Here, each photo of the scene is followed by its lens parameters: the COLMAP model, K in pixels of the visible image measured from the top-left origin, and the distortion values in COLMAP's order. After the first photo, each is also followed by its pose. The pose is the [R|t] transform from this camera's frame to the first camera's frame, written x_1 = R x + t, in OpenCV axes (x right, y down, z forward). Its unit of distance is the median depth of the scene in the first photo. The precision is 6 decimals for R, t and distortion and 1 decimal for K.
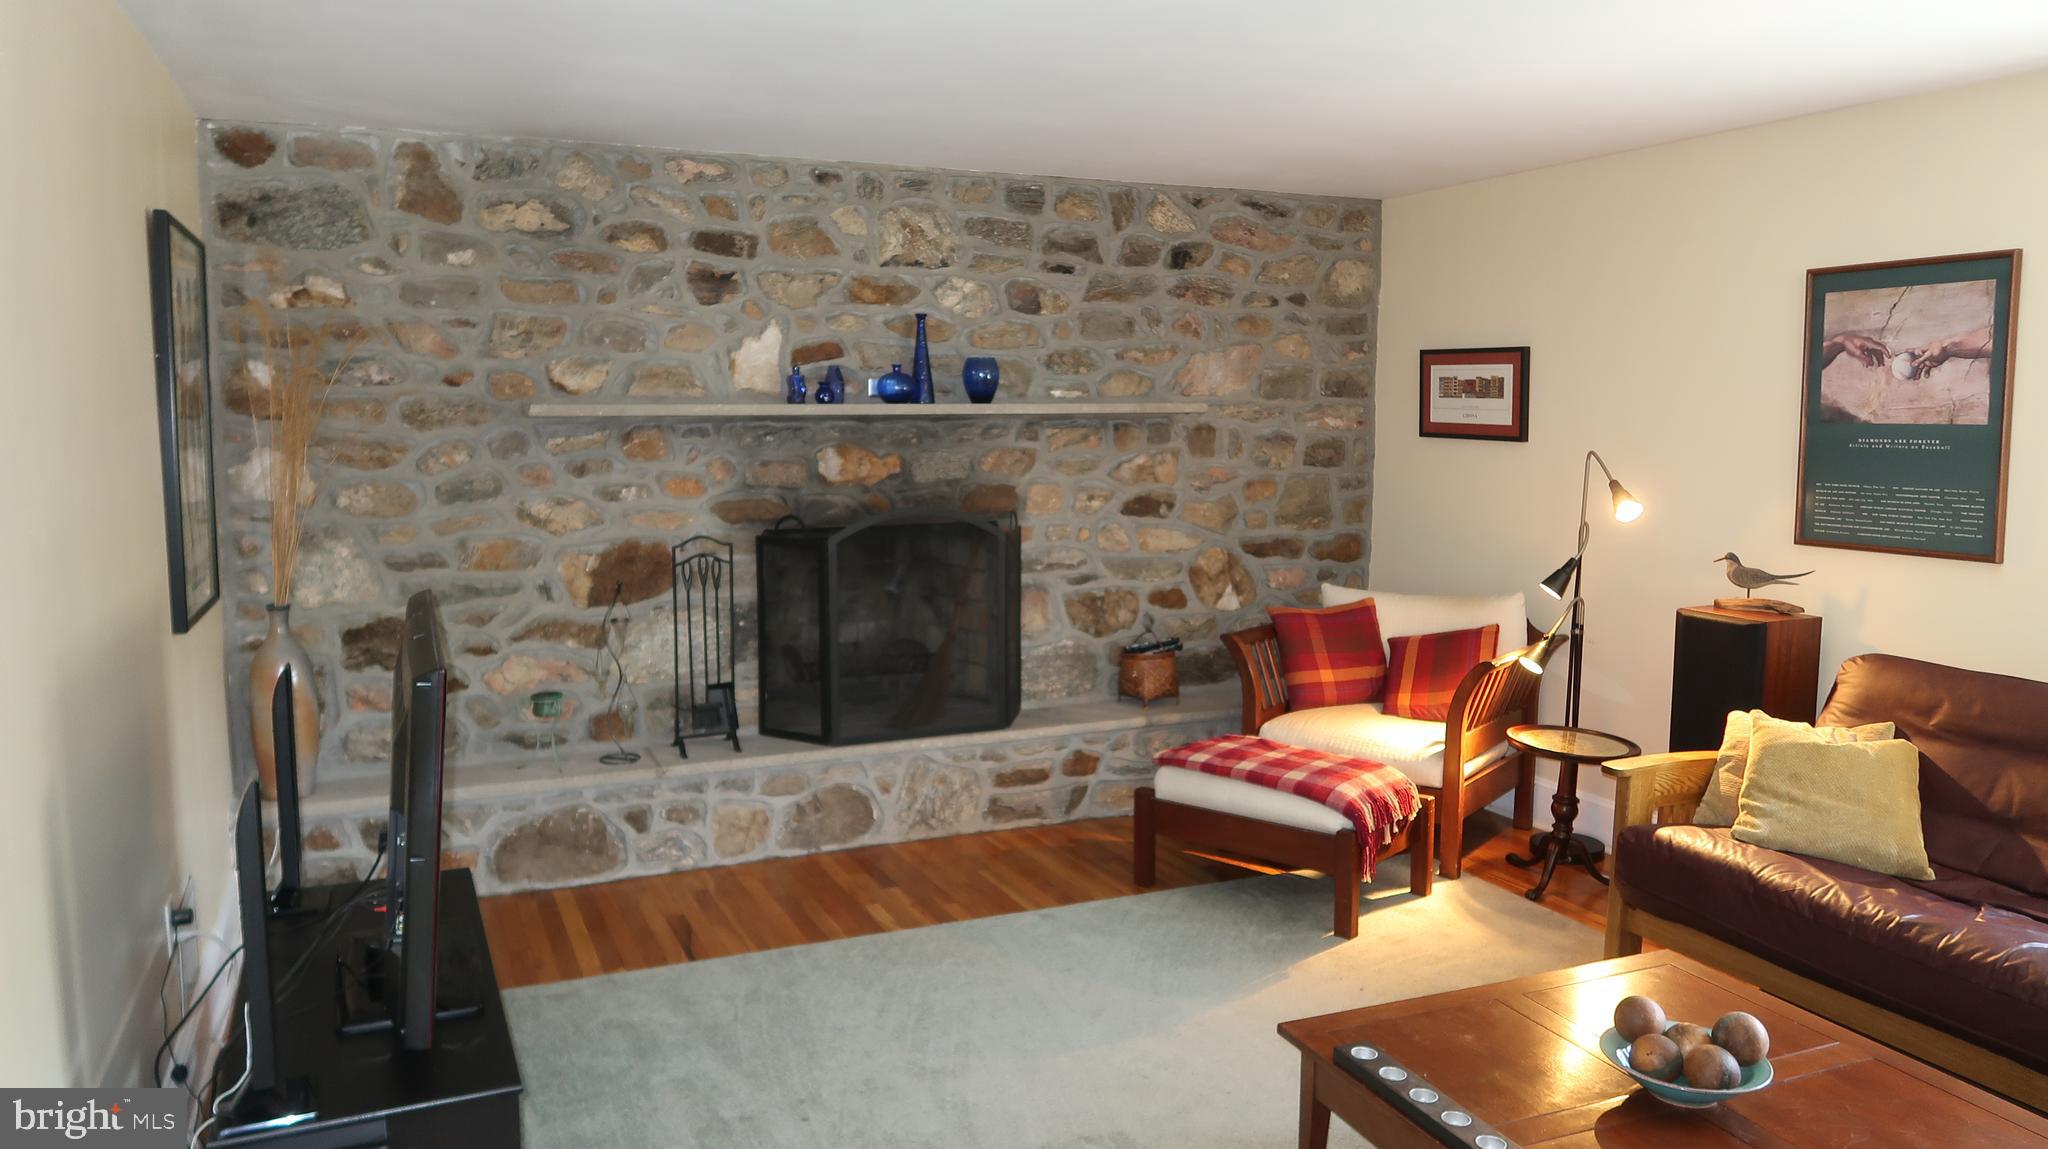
lens RADIAL K [[1405.8, 0, 1021.6], [0, 1405.8, 567.7], [0, 0, 1]] dist [-0.025143, 0.007139]
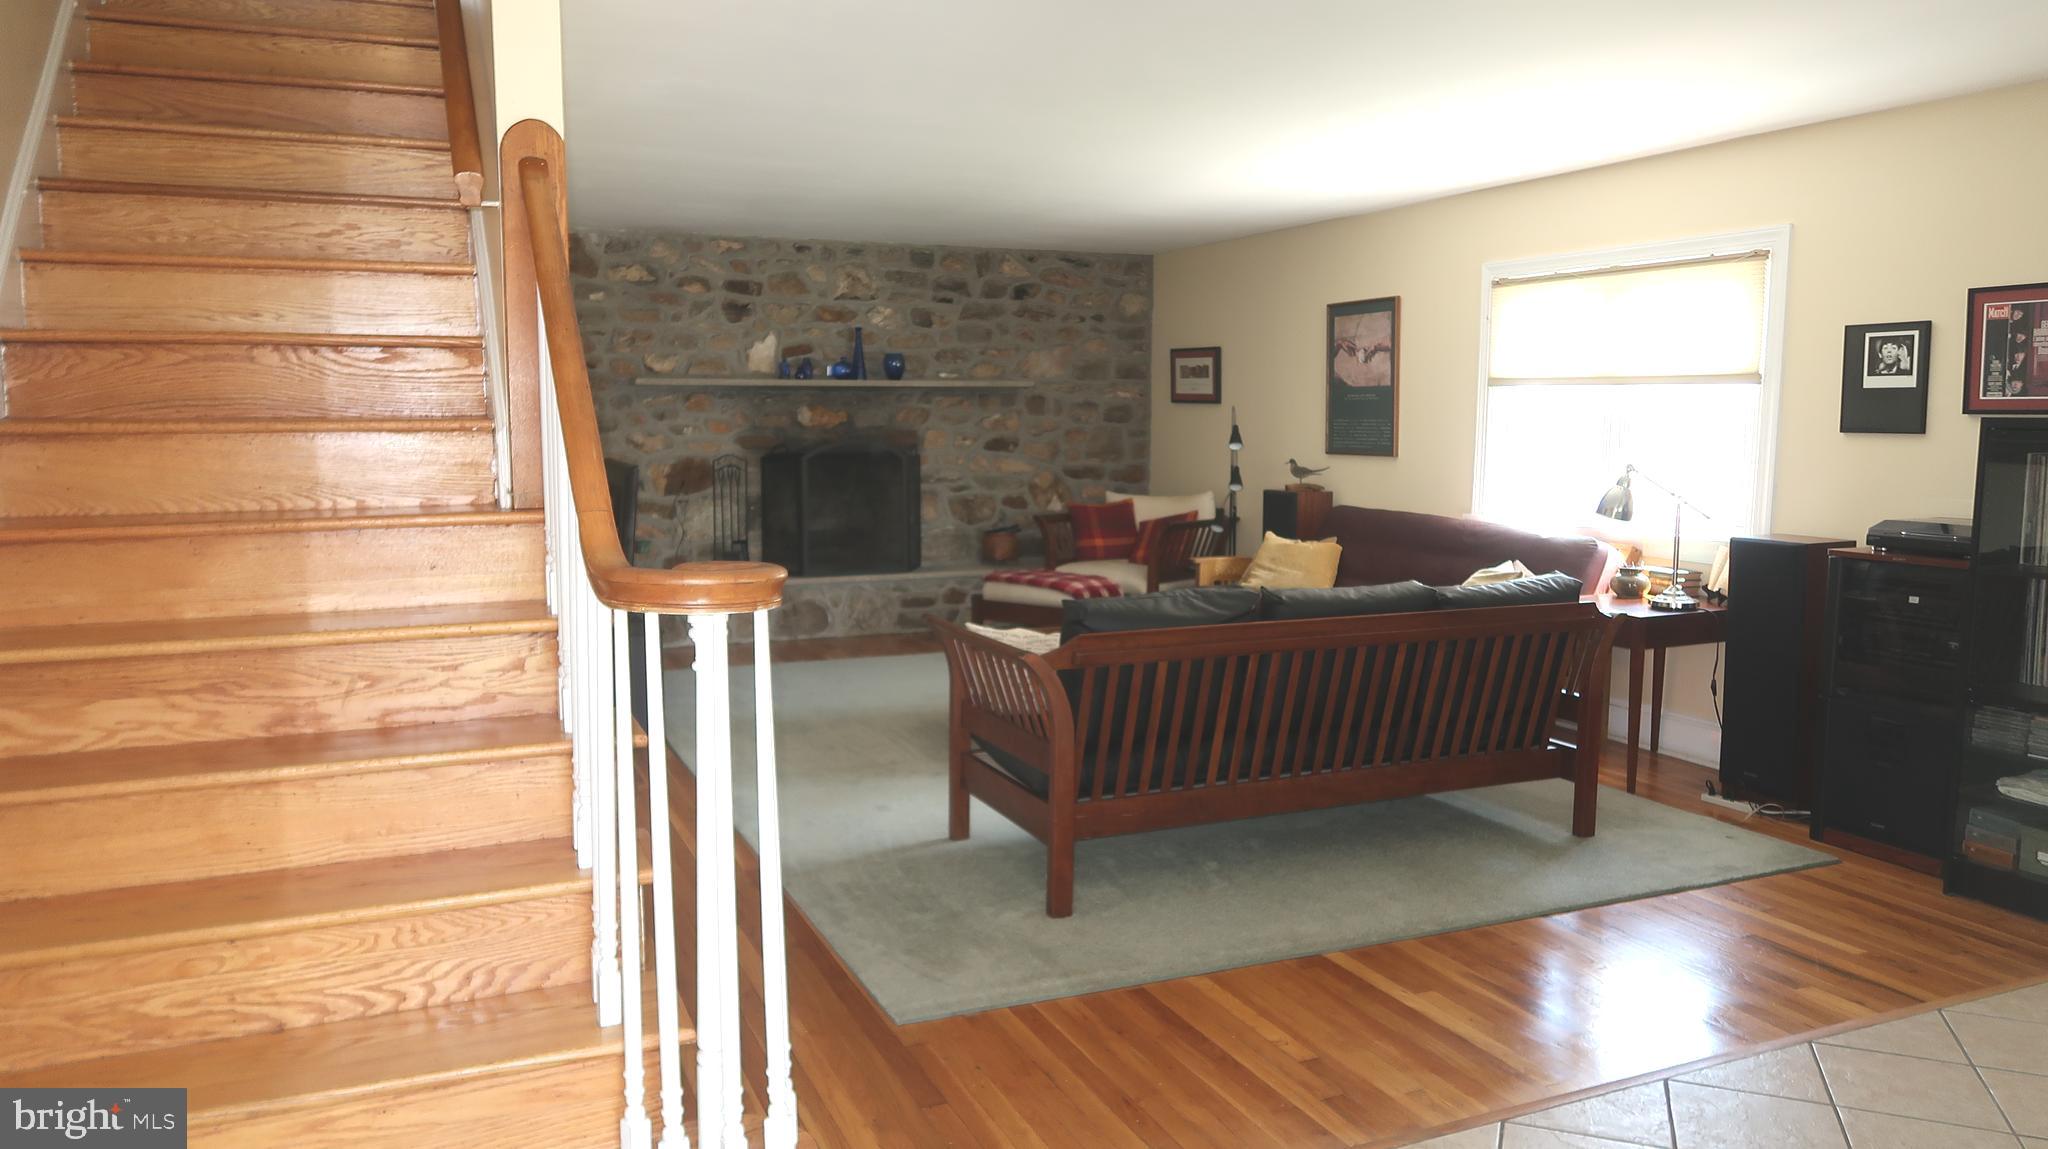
lens RADIAL K [[1405.8, 0, 1023.2], [0, 1405.8, 563.5], [0, 0, 1]] dist [-0.025143, 0.007139]
pose [[0.999957, 0.002308, -0.008935, 0.155646], [-0.002368, 0.999975, -0.006681, 0.125508], [0.008919, 0.006702, 0.999938, -0.754383]]
